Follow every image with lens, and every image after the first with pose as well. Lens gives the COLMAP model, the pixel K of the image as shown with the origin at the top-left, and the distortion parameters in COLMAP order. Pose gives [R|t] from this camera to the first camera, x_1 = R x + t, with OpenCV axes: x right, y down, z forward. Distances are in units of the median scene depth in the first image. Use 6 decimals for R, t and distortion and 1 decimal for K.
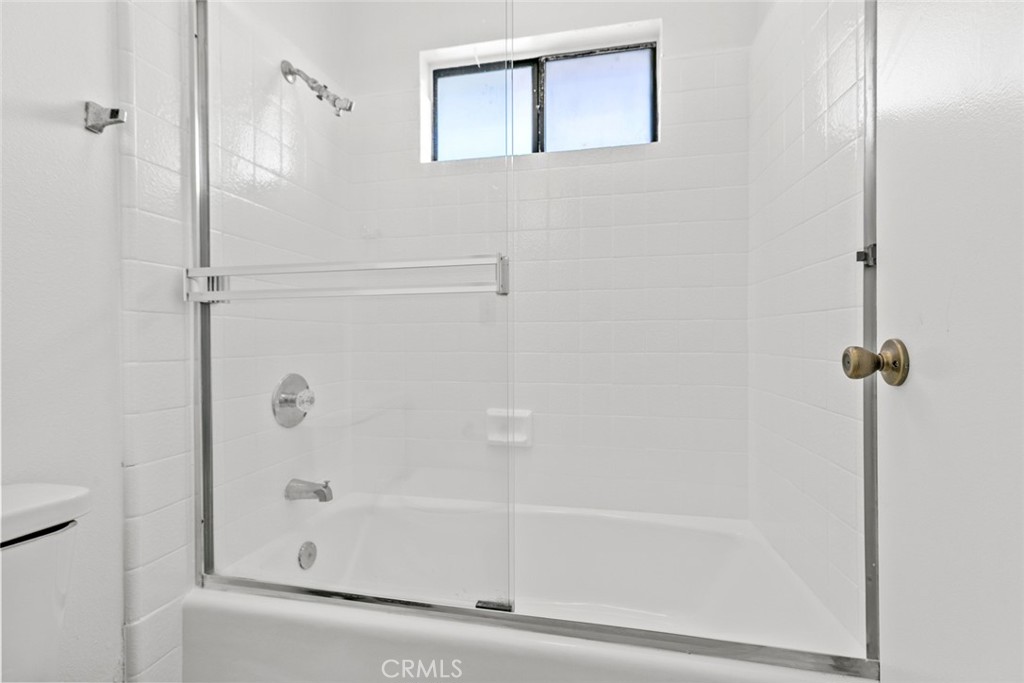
lens RADIAL K [[462.9, 0, 511.8], [0, 462.9, 341.3], [0, 0, 1]] dist [-0.000399, -0.000100]
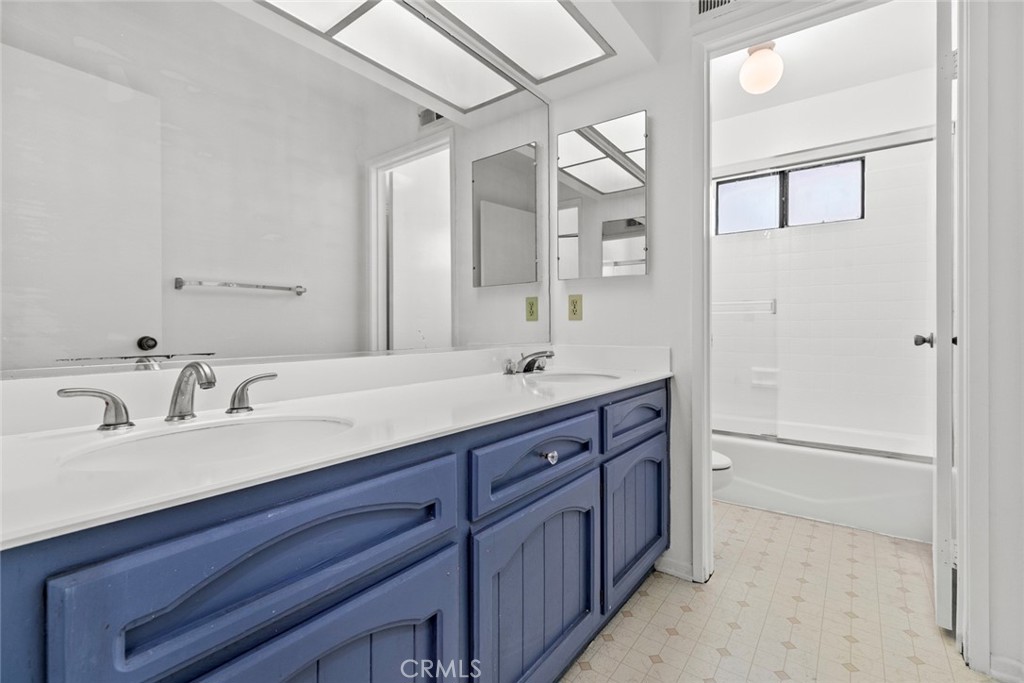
lens RADIAL K [[462.9, 0, 510.8], [0, 462.9, 336.4], [0, 0, 1]] dist [-0.000399, -0.000100]
pose [[0.907744, 0.010452, -0.419395, -0.142022], [-0.007070, 0.999929, 0.009617, 0.004392], [0.419466, -0.005765, 0.907753, -1.037167]]
